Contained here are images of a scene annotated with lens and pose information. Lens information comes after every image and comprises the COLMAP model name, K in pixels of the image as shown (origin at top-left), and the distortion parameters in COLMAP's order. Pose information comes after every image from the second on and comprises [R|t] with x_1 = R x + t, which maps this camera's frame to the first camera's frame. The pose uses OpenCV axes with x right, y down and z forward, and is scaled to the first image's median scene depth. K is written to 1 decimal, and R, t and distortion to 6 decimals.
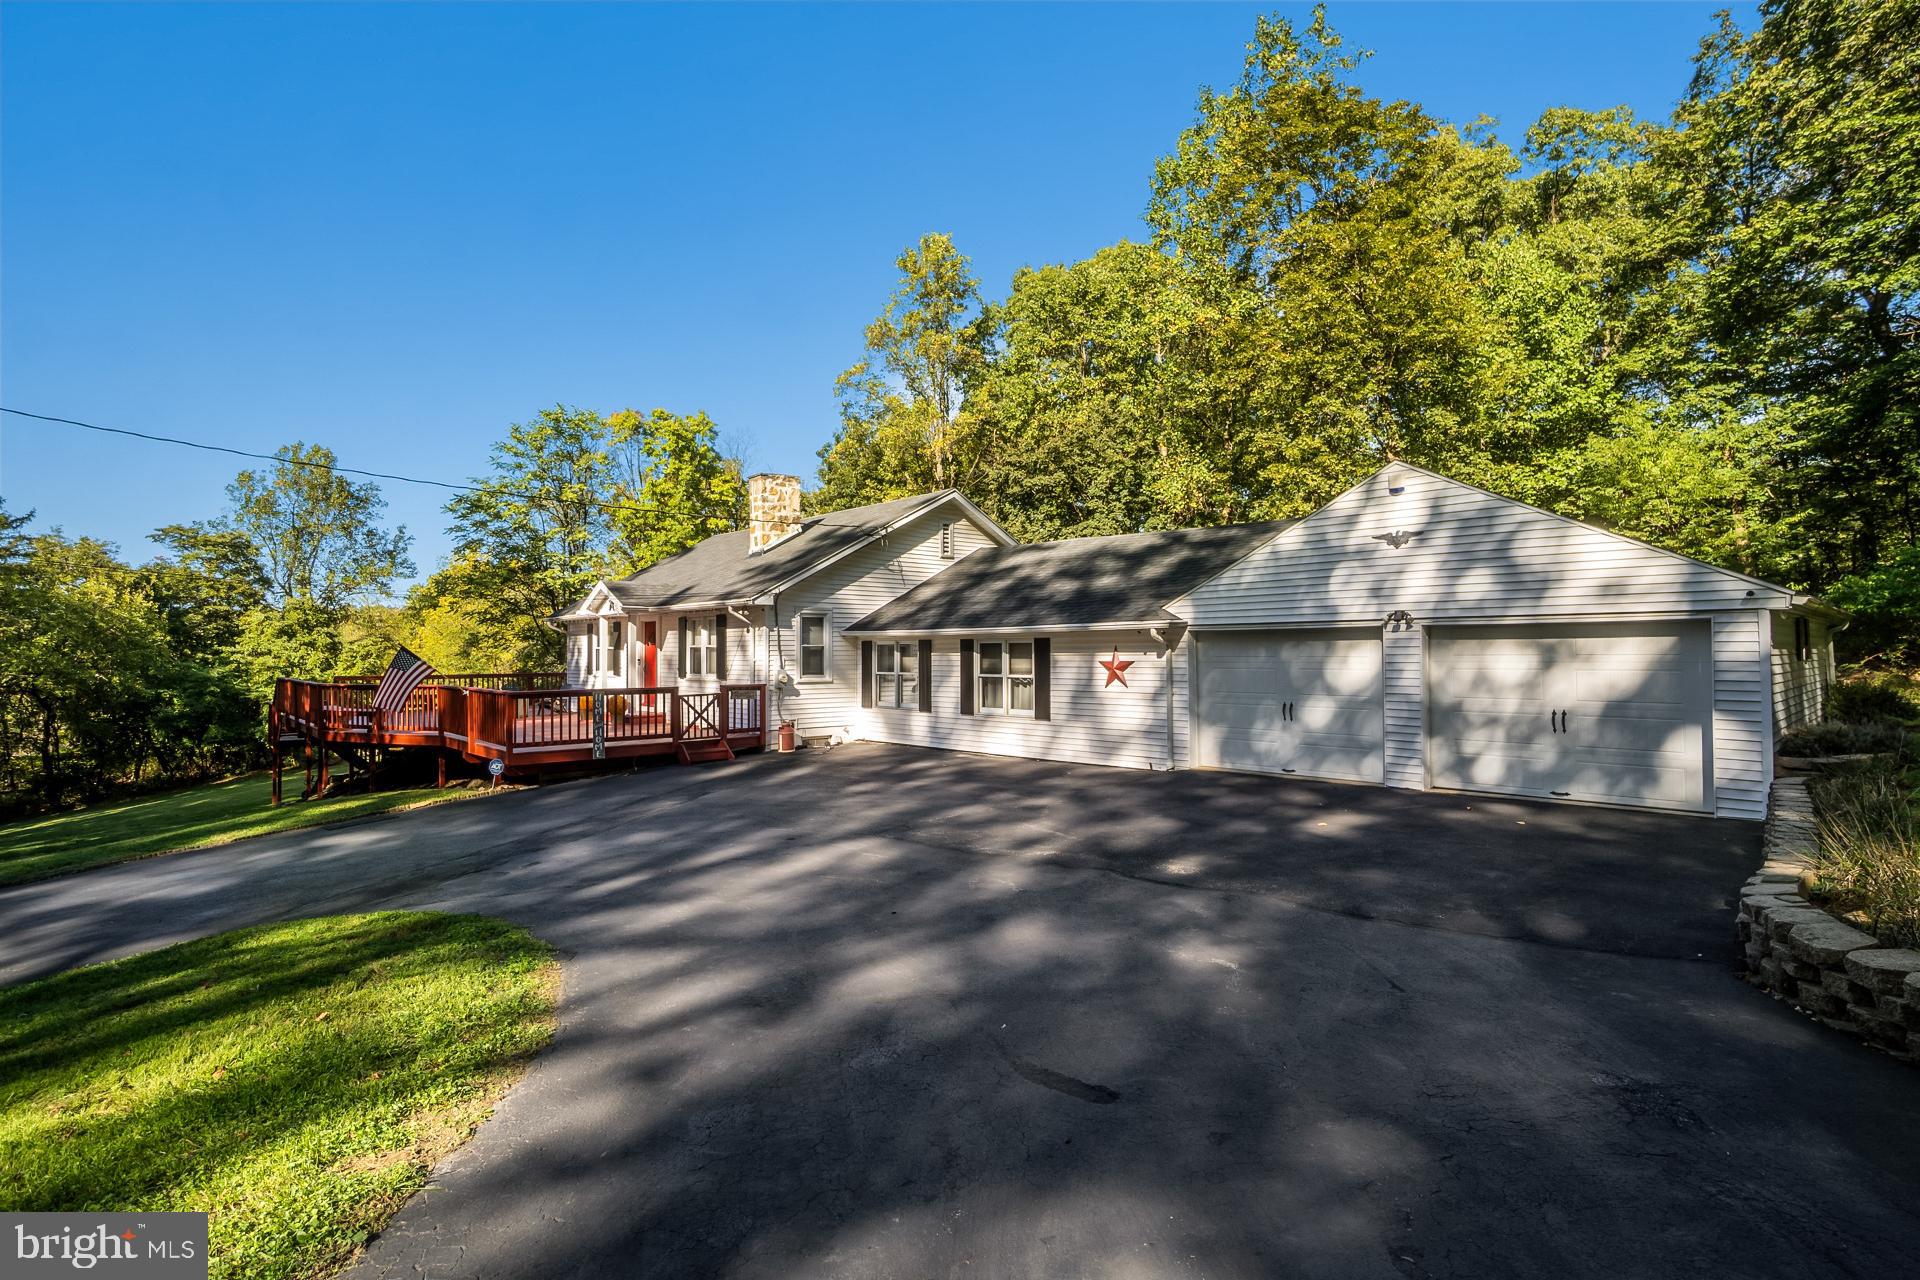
lens RADIAL K [[897.3, 0, 960.0], [0, 897.3, 640.0], [0, 0, 1]] dist [-0.047279, 0.000288]
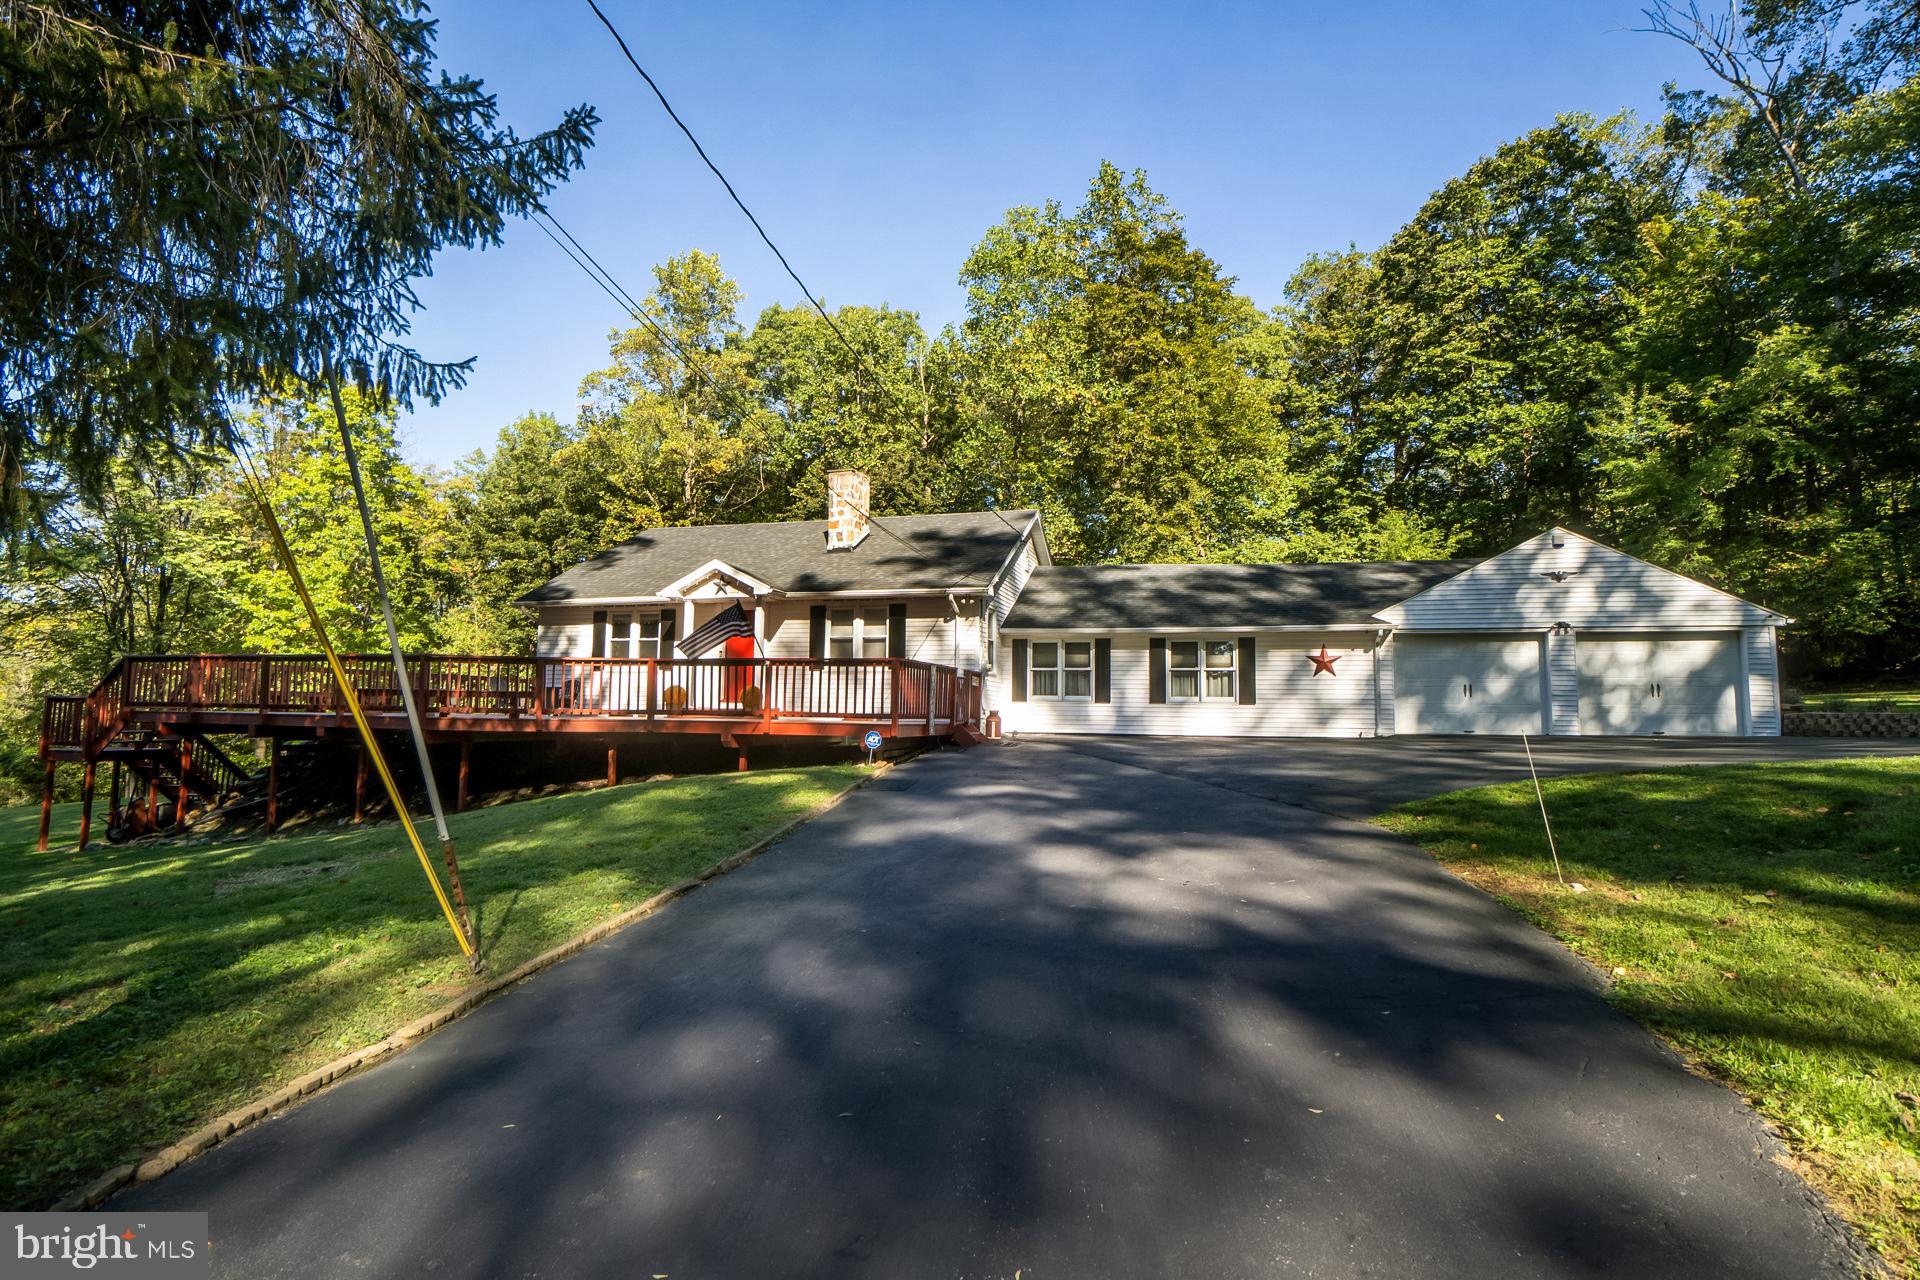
lens RADIAL K [[897.3, 0, 960.0], [0, 897.3, 640.0], [0, 0, 1]] dist [-0.047279, 0.000288]
pose [[0.868291, 0.054704, 0.493029, -1.000985], [-0.024827, 0.997448, -0.066948, 0.109249], [-0.495433, 0.045890, 0.867433, 0.140744]]
